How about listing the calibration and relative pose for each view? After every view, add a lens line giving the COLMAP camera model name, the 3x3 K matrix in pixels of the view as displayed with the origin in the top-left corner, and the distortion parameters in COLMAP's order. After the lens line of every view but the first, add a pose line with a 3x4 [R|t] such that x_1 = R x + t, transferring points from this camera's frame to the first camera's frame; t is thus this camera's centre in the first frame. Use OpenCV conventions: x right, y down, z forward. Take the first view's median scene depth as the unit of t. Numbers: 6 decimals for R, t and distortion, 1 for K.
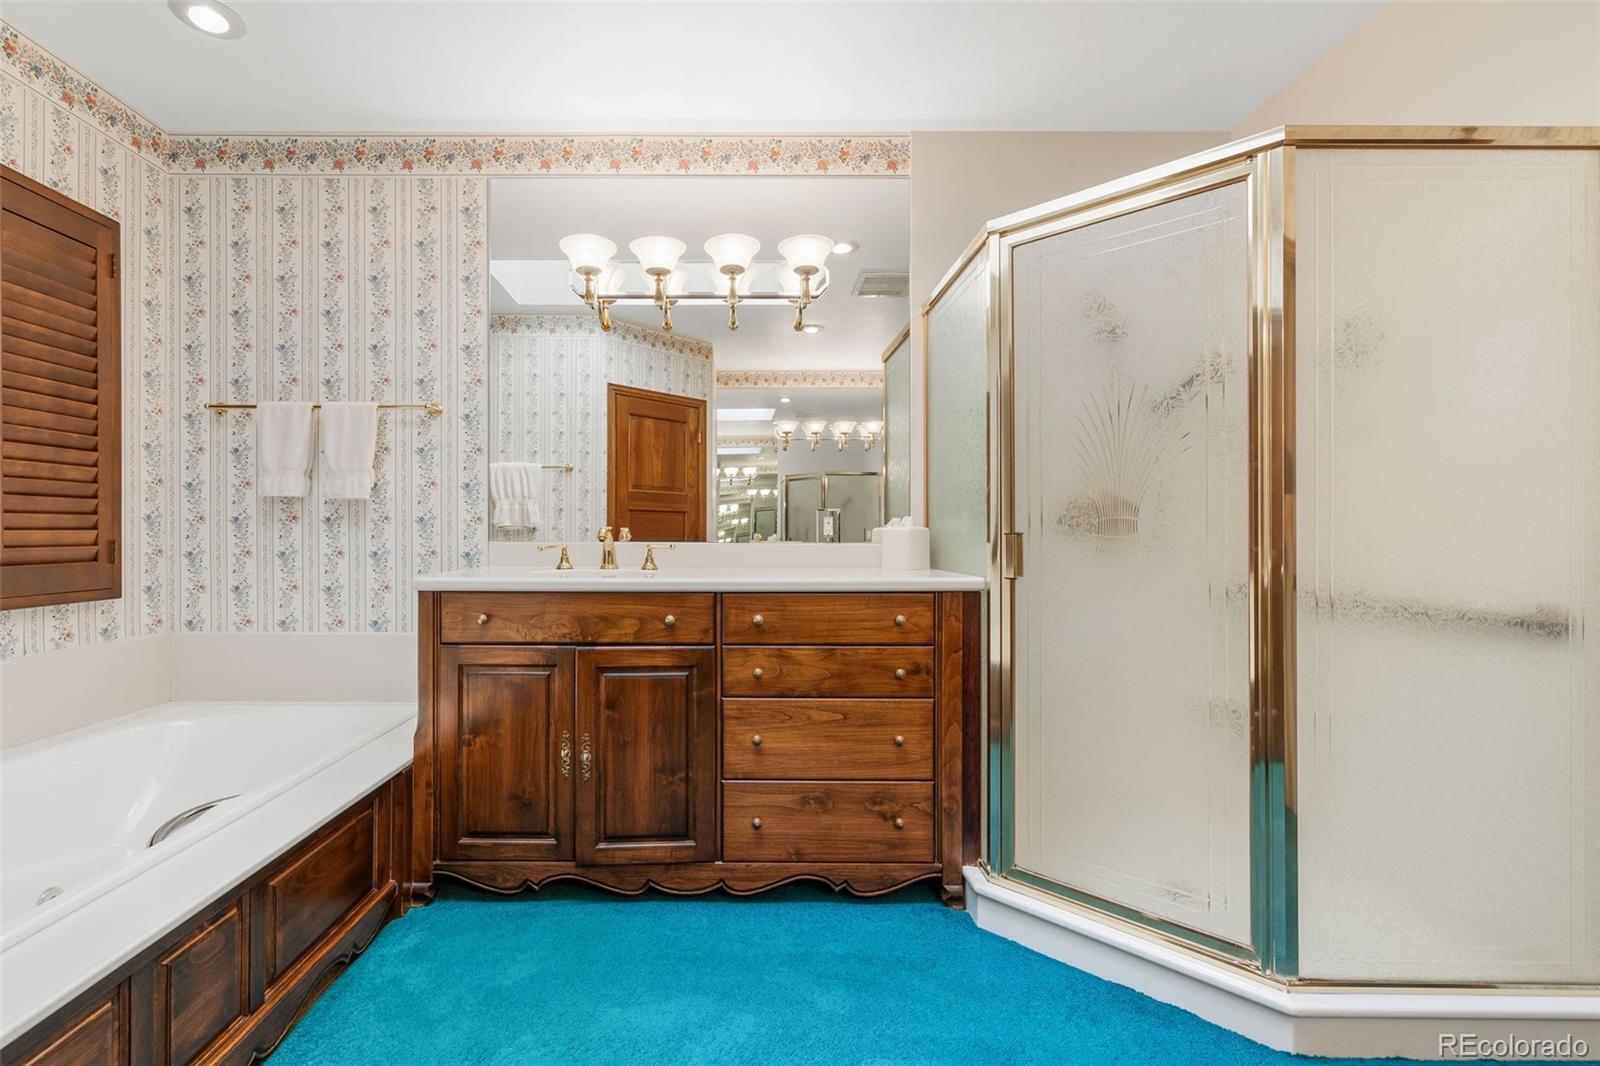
lens RADIAL K [[689.9, 0, 800.2], [0, 689.9, 532.2], [0, 0, 1]] dist [0.003383, 0.000105]
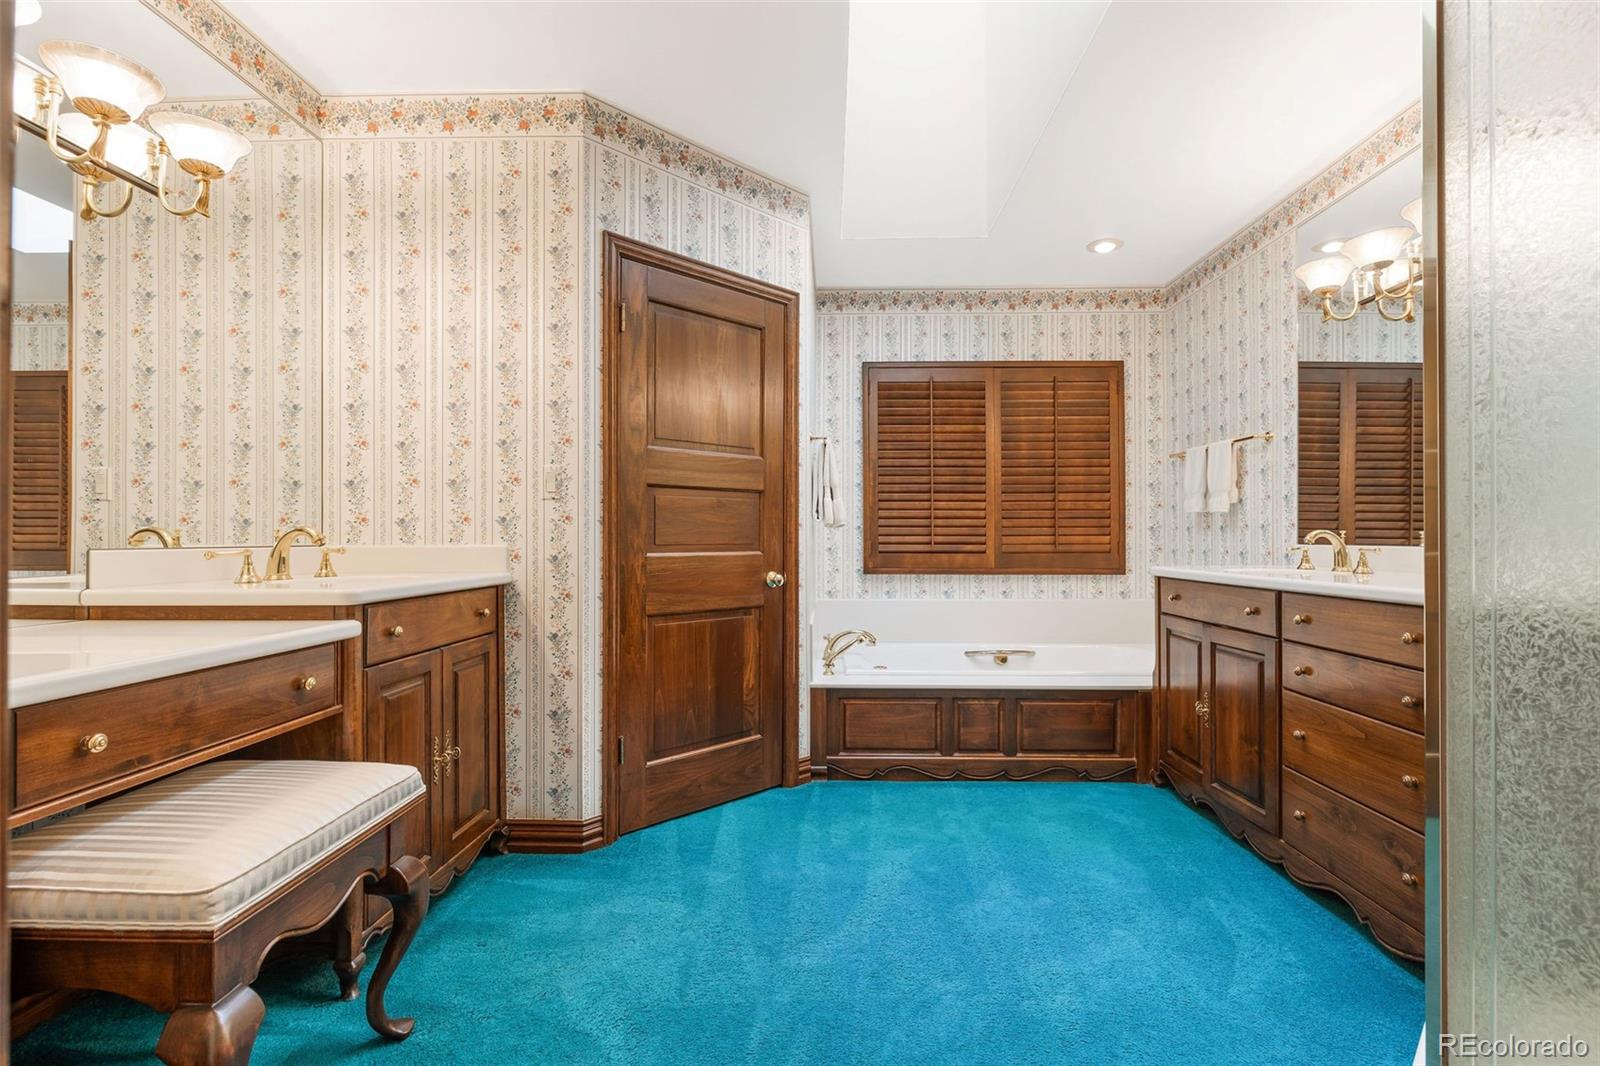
lens RADIAL K [[729.2, 0, 800.8], [0, 729.2, 536.3], [0, 0, 1]] dist [-0.001229, 0.000016]
pose [[-0.028106, -0.003391, -0.999599, 0.926931], [0.001575, 0.999993, -0.003436, 0.003587], [0.999604, -0.001671, -0.028101, 0.245733]]
